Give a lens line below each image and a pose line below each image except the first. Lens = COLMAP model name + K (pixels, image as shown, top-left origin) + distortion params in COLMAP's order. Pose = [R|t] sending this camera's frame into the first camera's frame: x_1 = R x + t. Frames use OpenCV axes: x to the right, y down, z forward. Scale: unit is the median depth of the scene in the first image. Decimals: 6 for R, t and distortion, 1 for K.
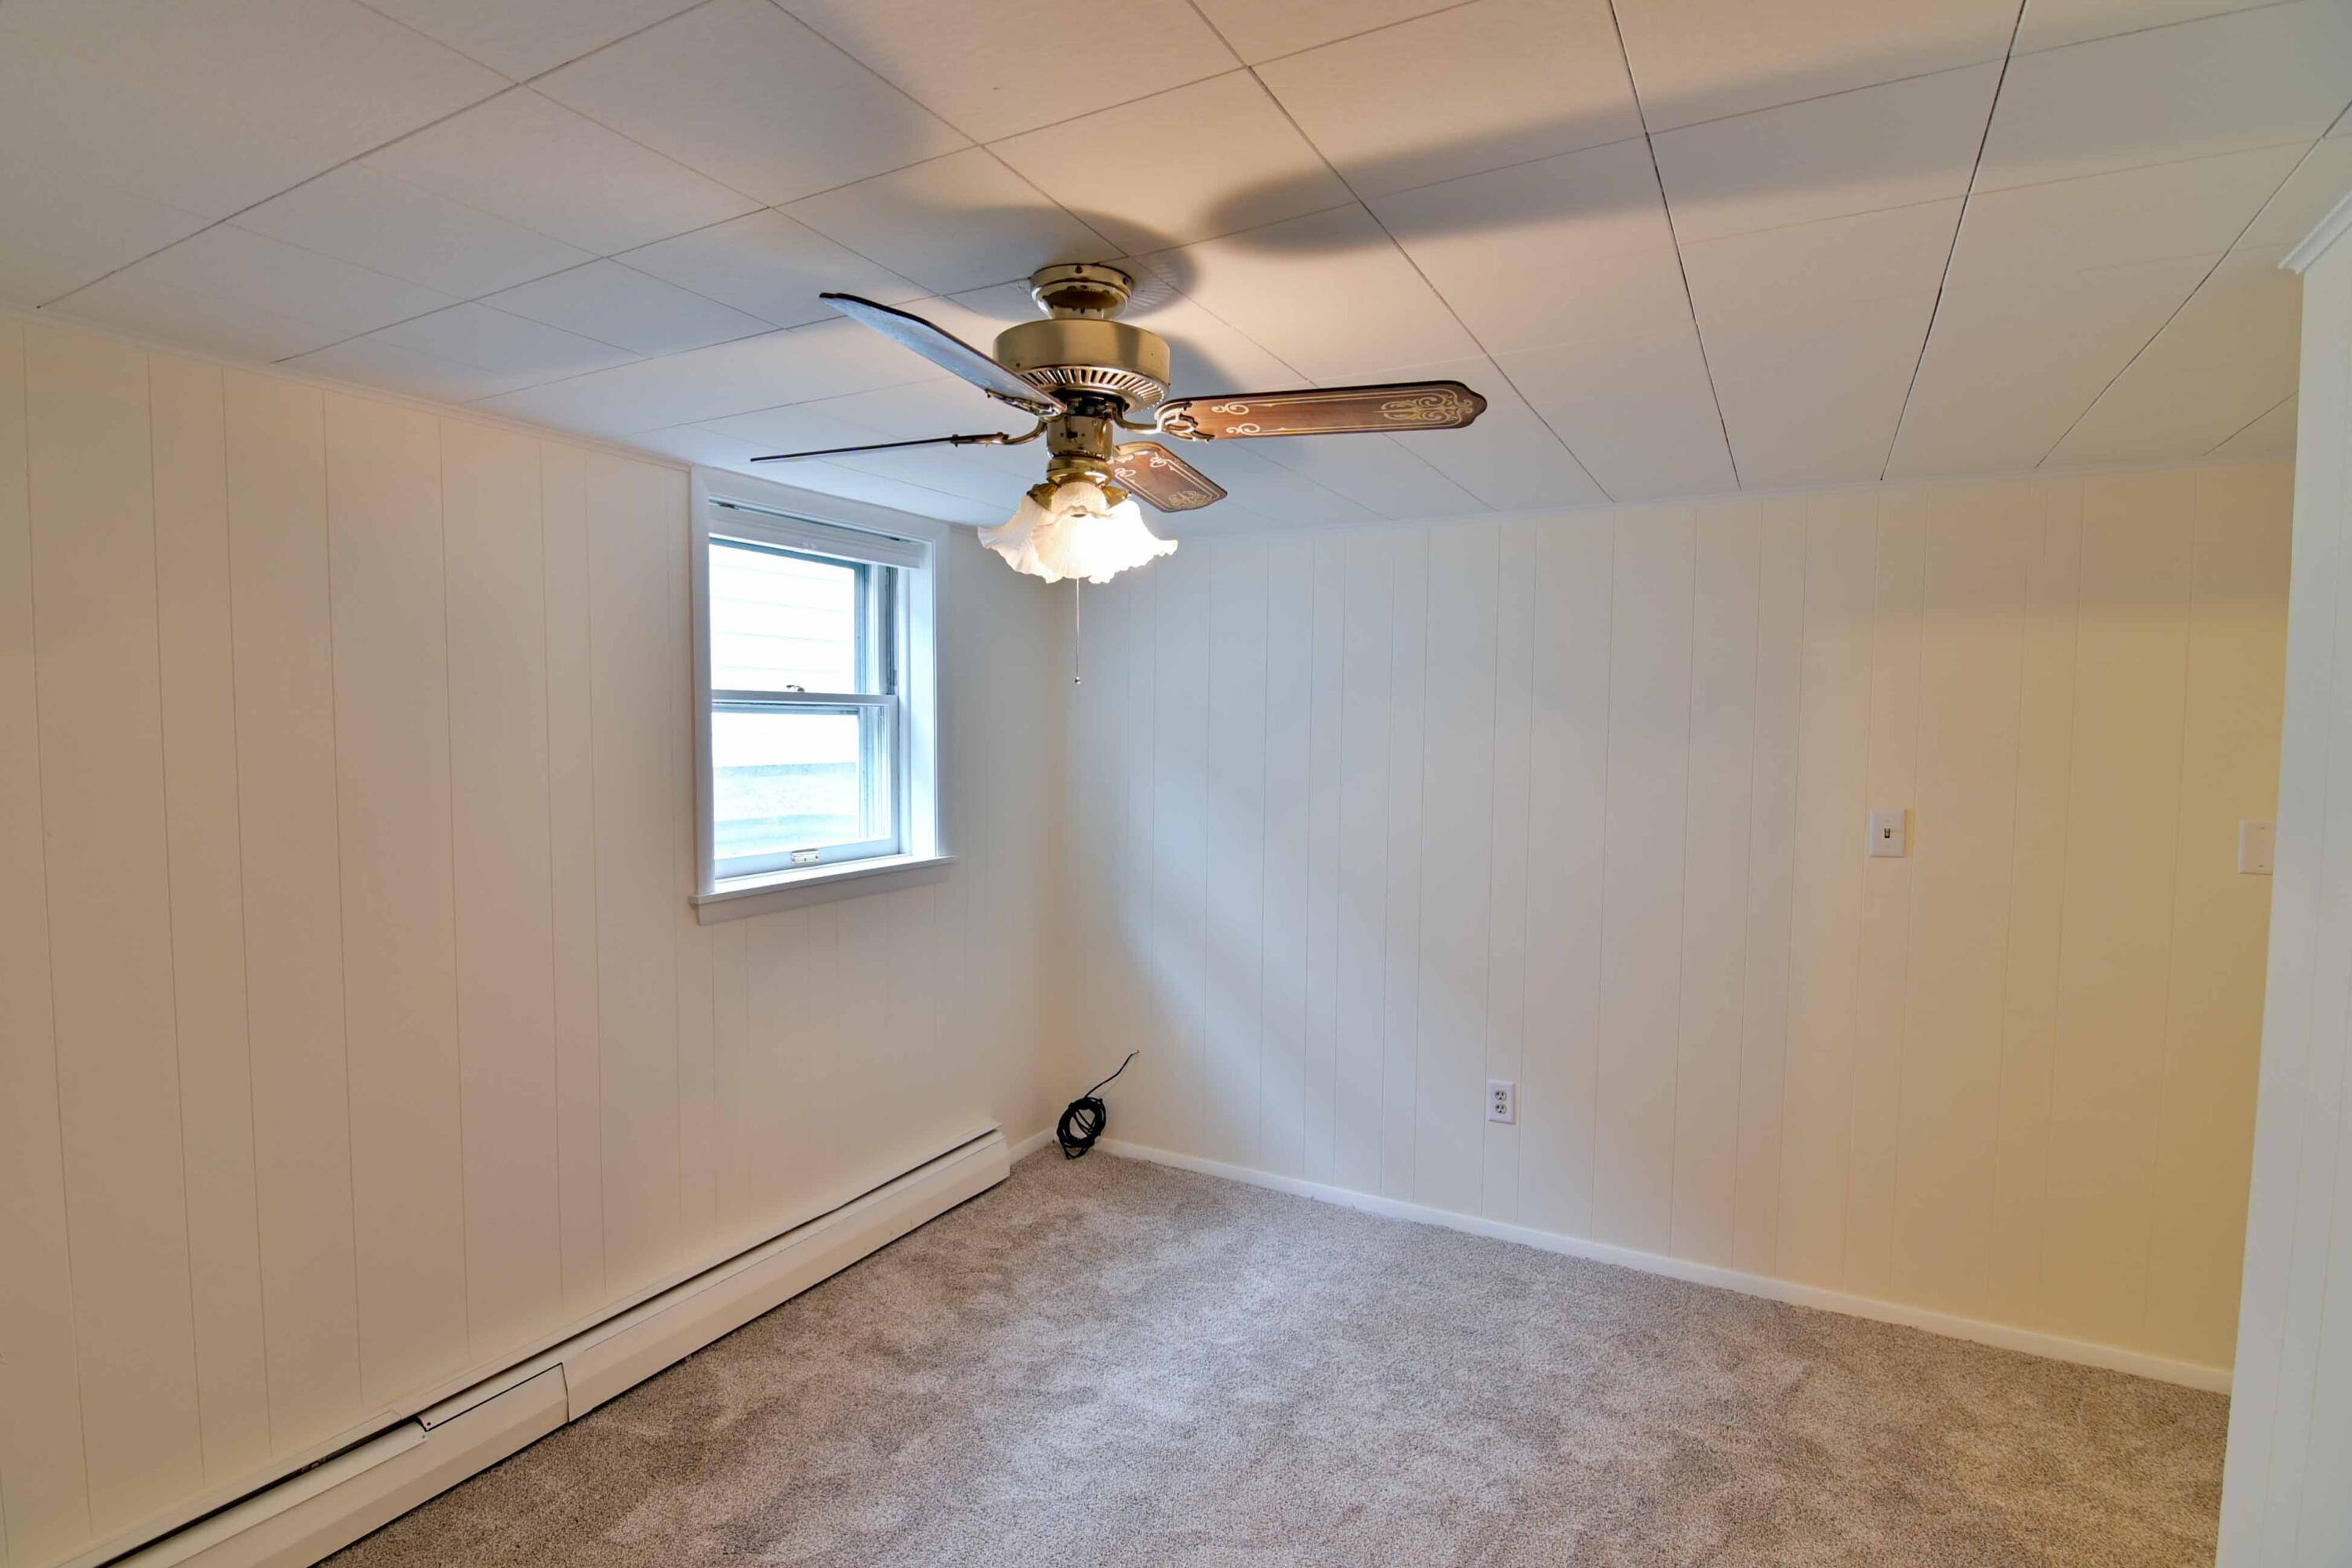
lens RADIAL K [[1161.6, 0, 1163.4], [0, 1161.6, 790.9], [0, 0, 1]] dist [-0.001218, -0.012261]
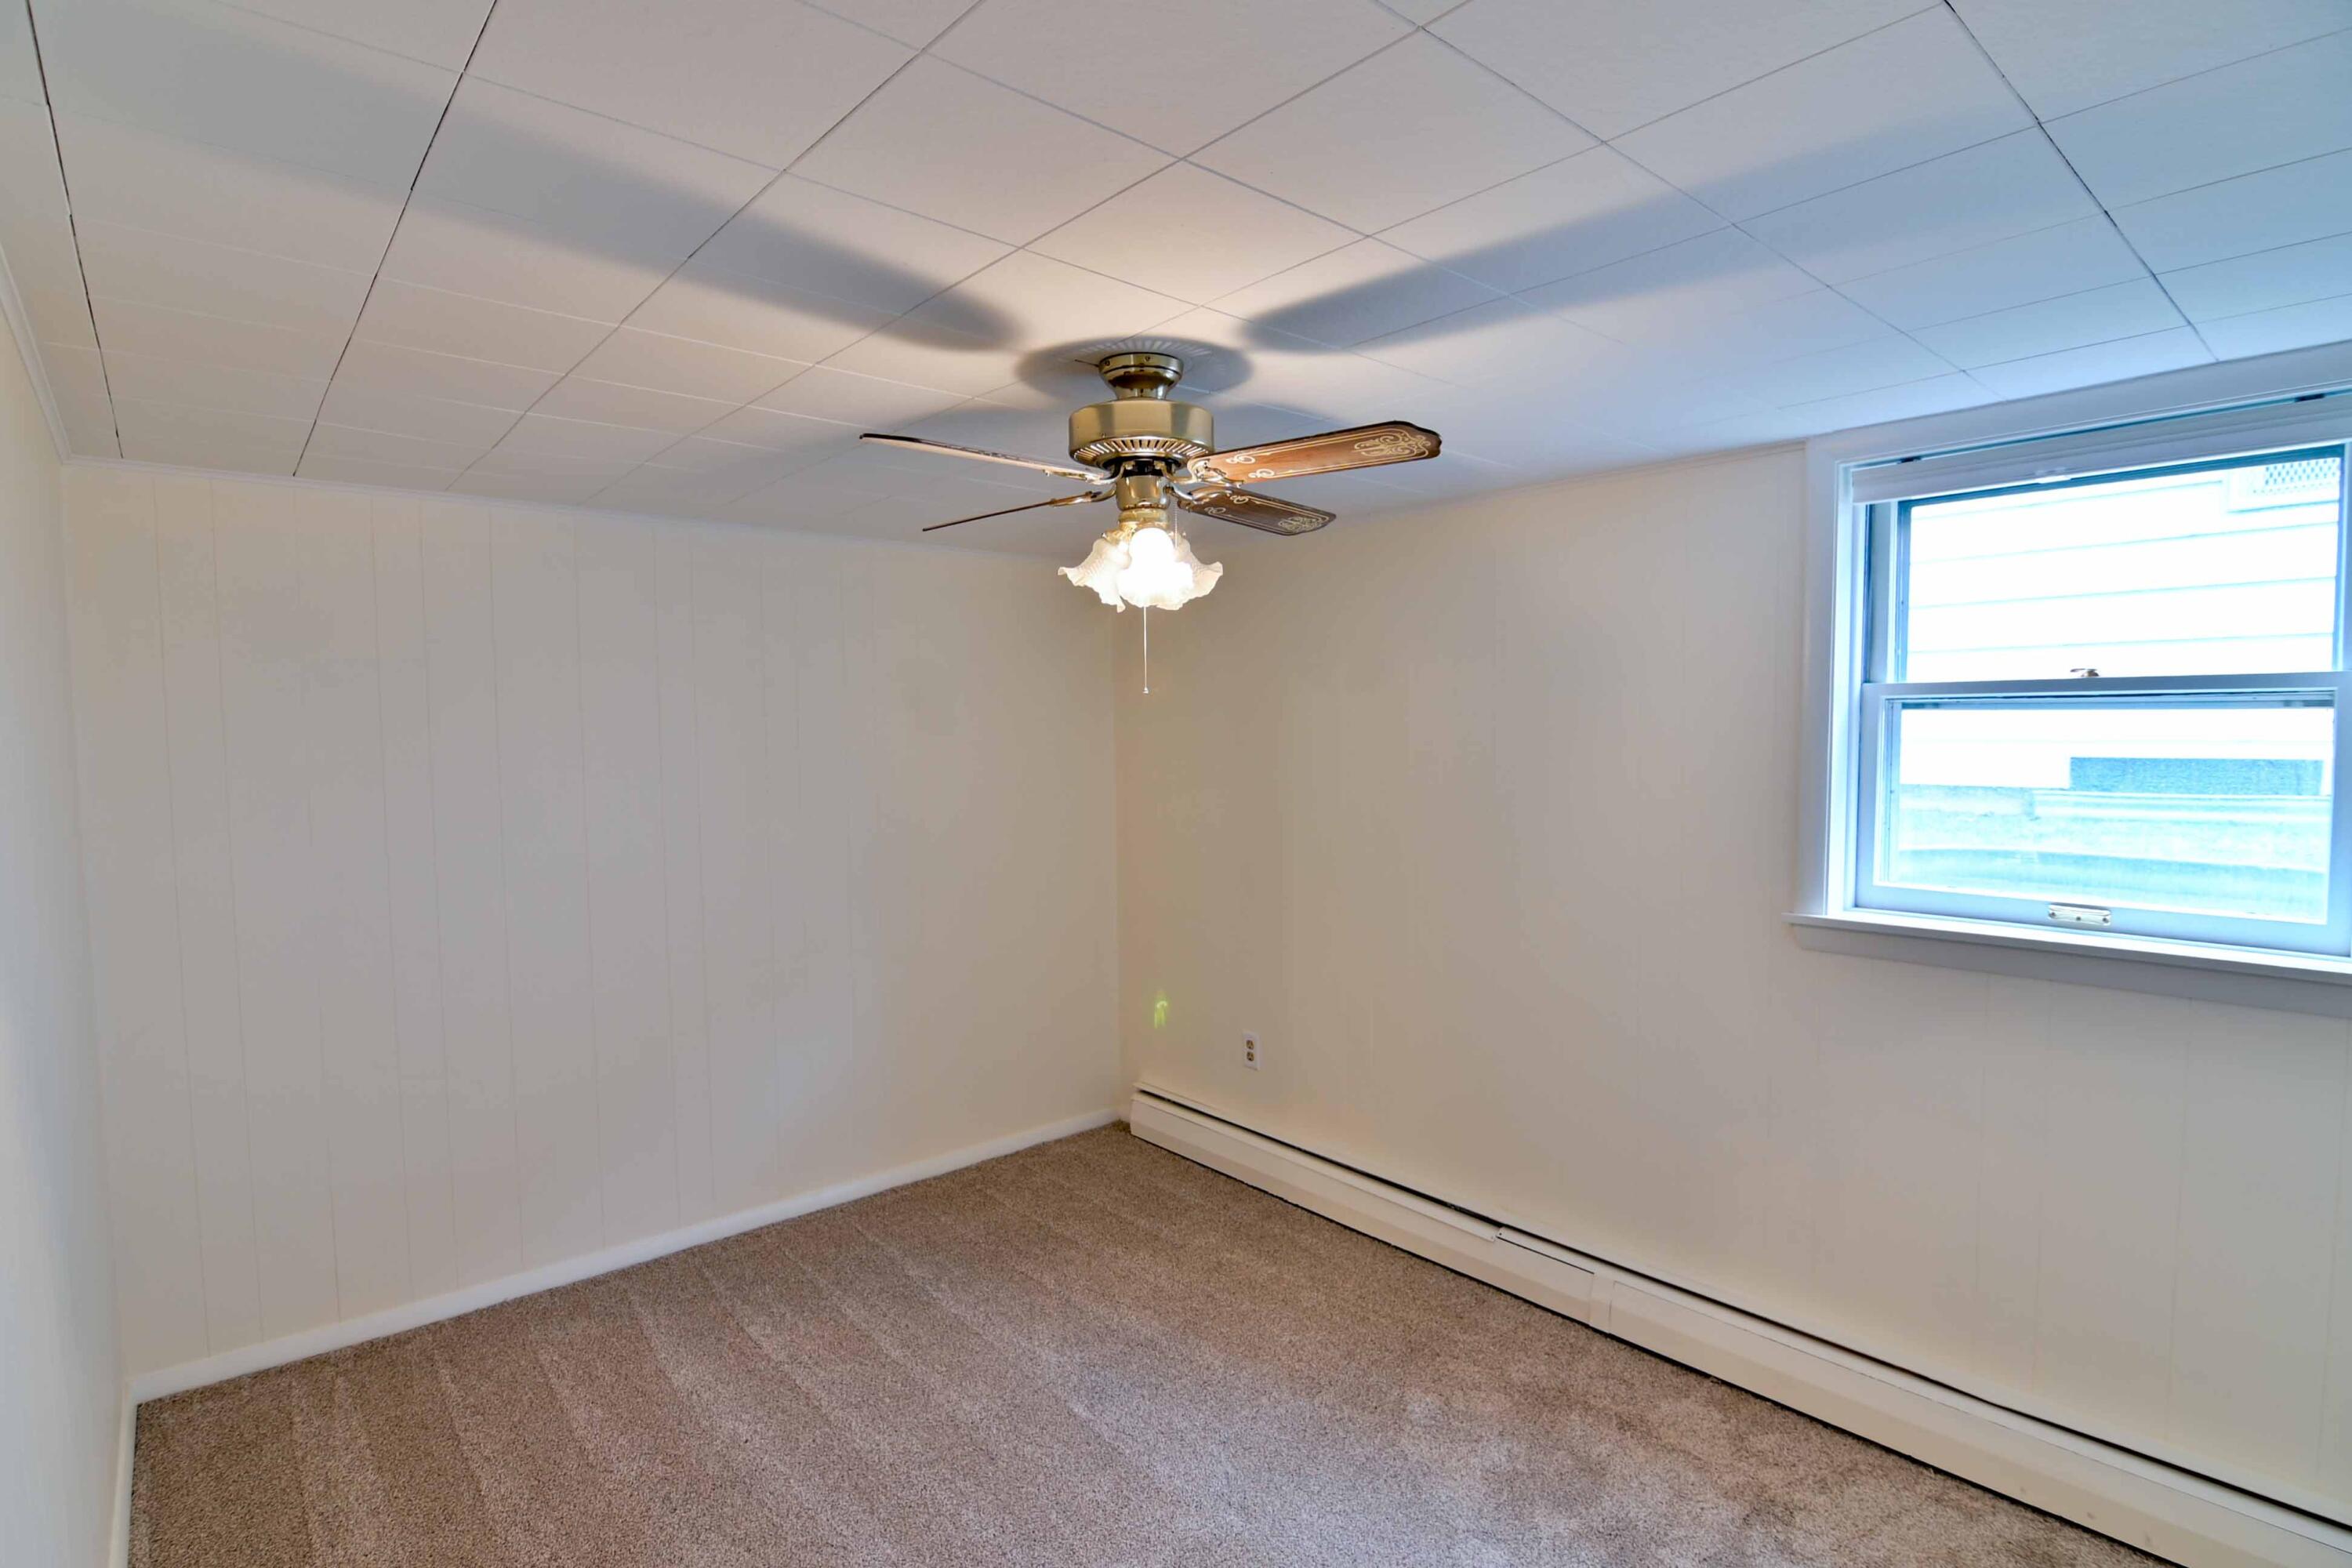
lens RADIAL K [[1161.6, 0, 1163.4], [0, 1161.6, 790.9], [0, 0, 1]] dist [-0.001218, -0.012261]
pose [[-0.354504, 0.045901, -0.933927, 0.544245], [-0.050819, 0.996372, 0.068260, -0.037567], [0.933672, 0.071660, -0.350886, 0.749621]]
